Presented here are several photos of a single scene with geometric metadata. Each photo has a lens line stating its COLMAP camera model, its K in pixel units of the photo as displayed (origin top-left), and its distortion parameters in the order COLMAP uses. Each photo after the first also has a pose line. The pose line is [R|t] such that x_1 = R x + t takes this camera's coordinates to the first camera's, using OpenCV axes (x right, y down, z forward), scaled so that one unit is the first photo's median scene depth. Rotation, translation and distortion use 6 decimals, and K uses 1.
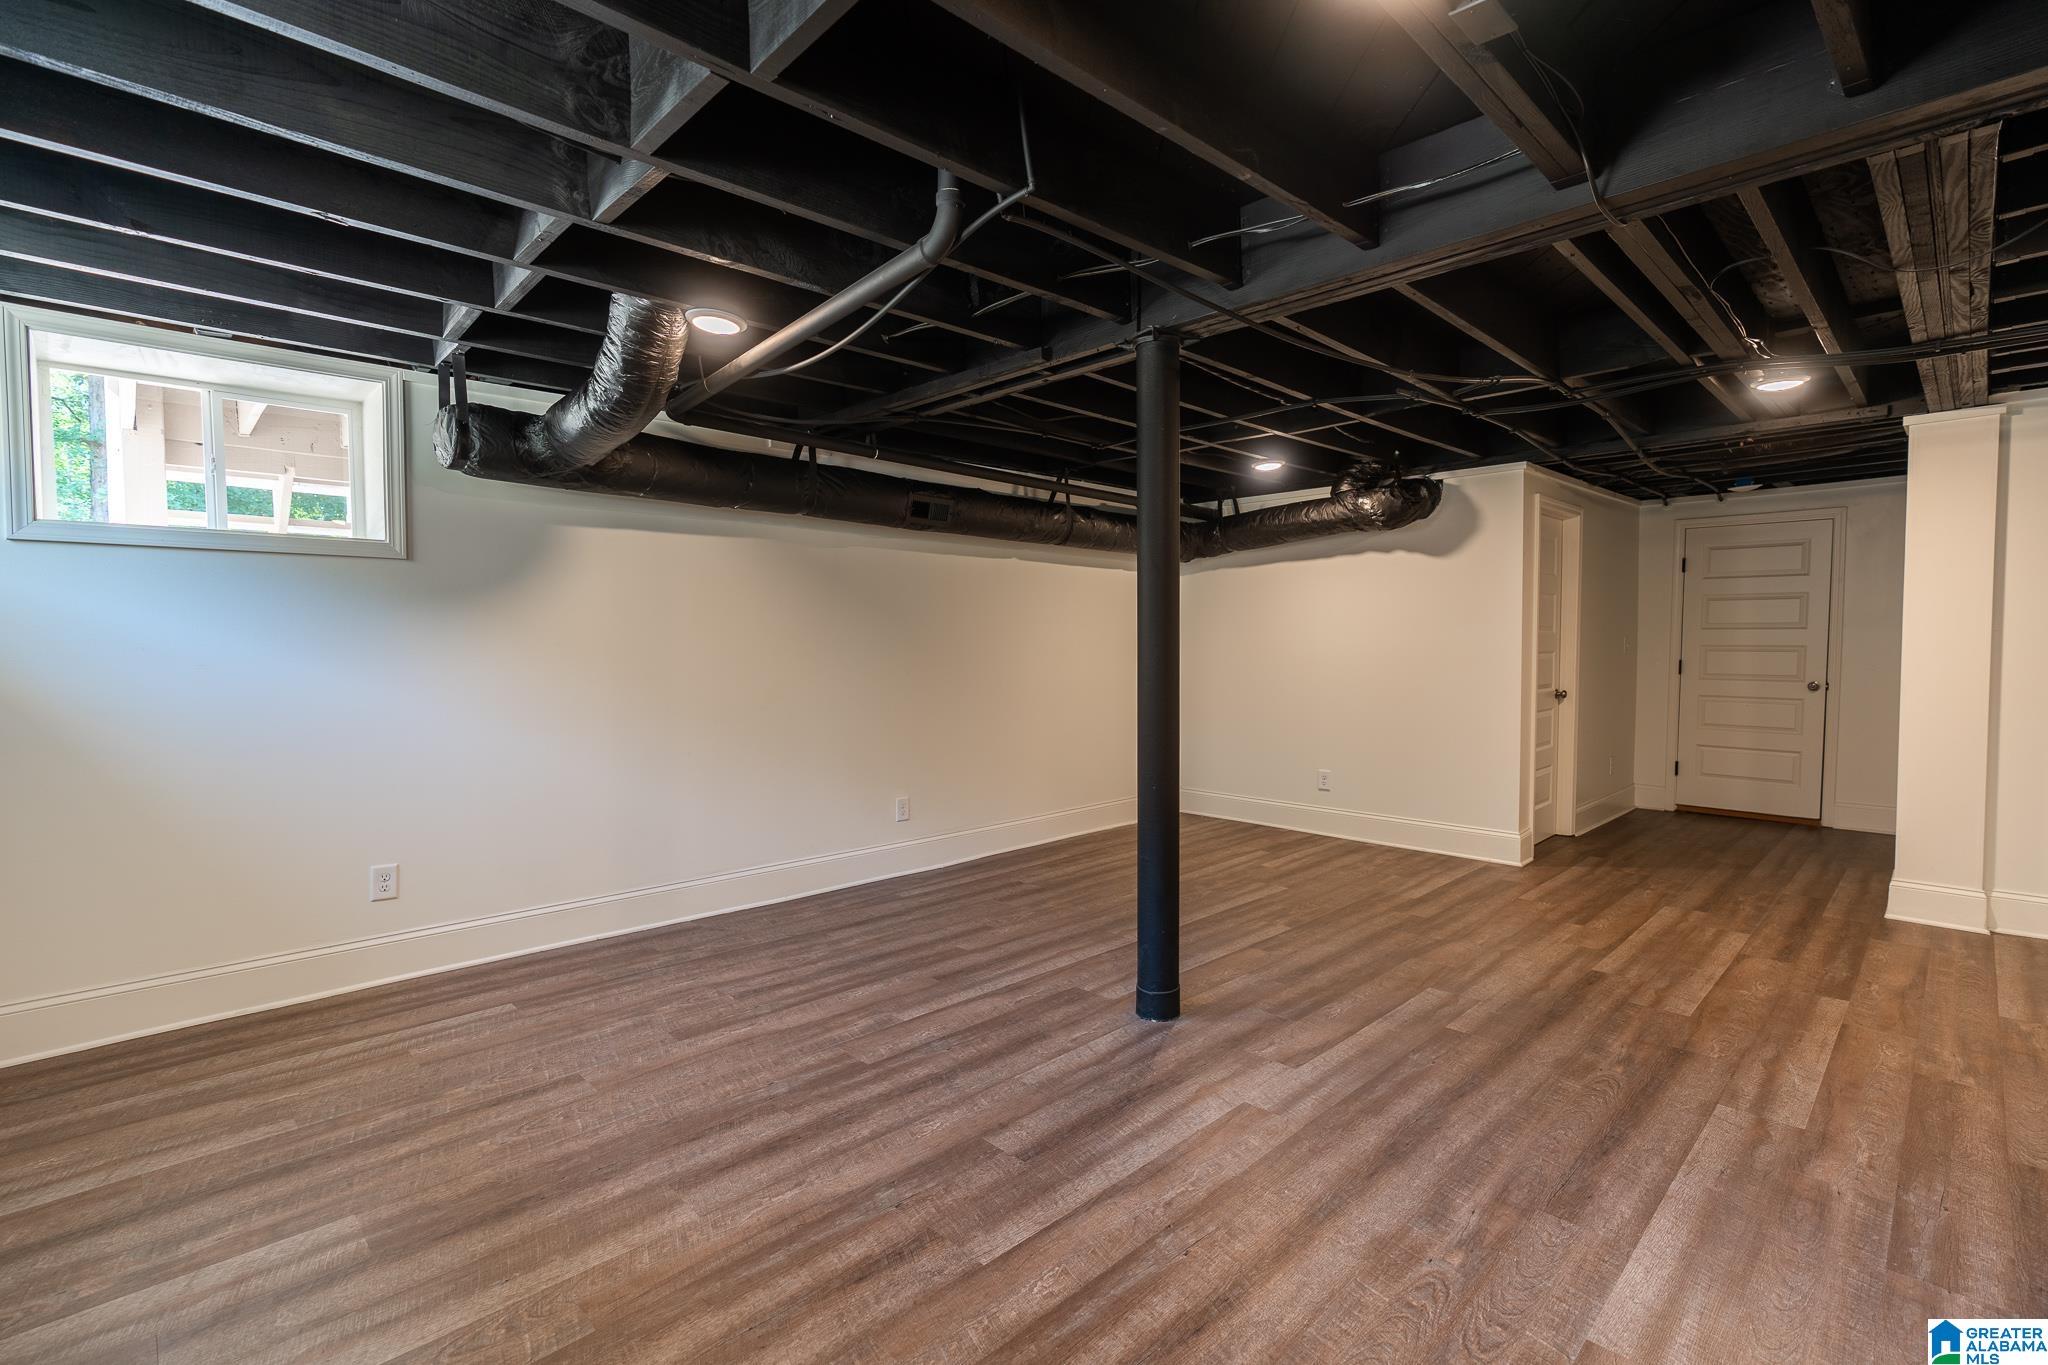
lens RADIAL K [[921.5, 0, 1007.0], [0, 921.5, 681.7], [0, 0, 1]] dist [-0.022964, 0.008740]
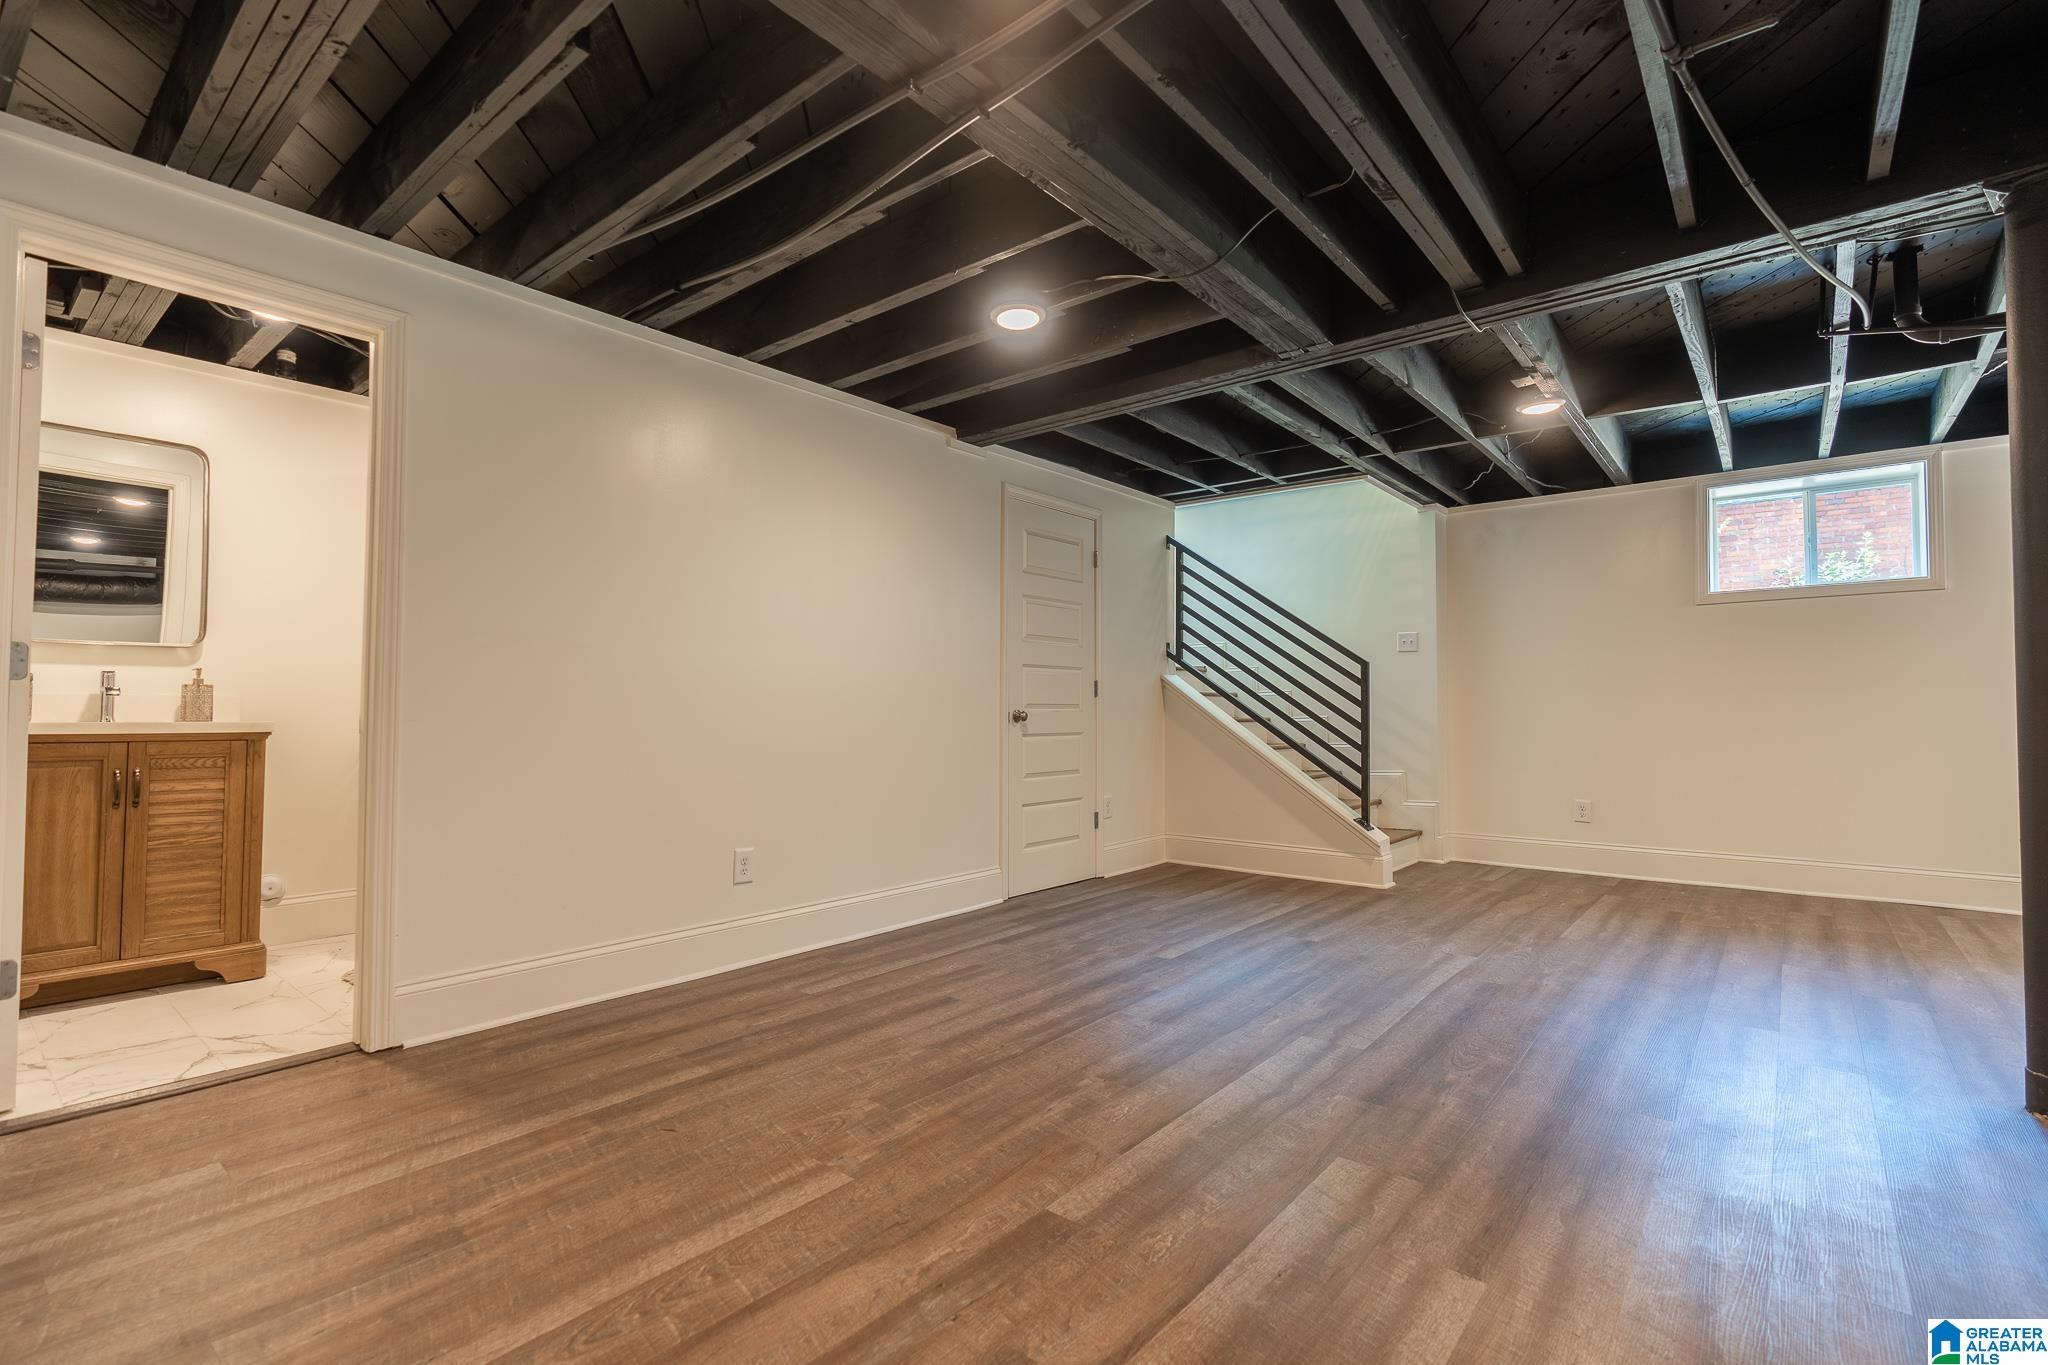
lens RADIAL K [[921.5, 0, 1007.0], [0, 921.5, 681.7], [0, 0, 1]] dist [-0.022964, 0.008740]
pose [[-0.994556, -0.004179, -0.104119, 1.269035], [-0.005647, 0.999889, 0.013800, 0.029020], [0.104049, 0.014312, -0.994469, 1.948220]]
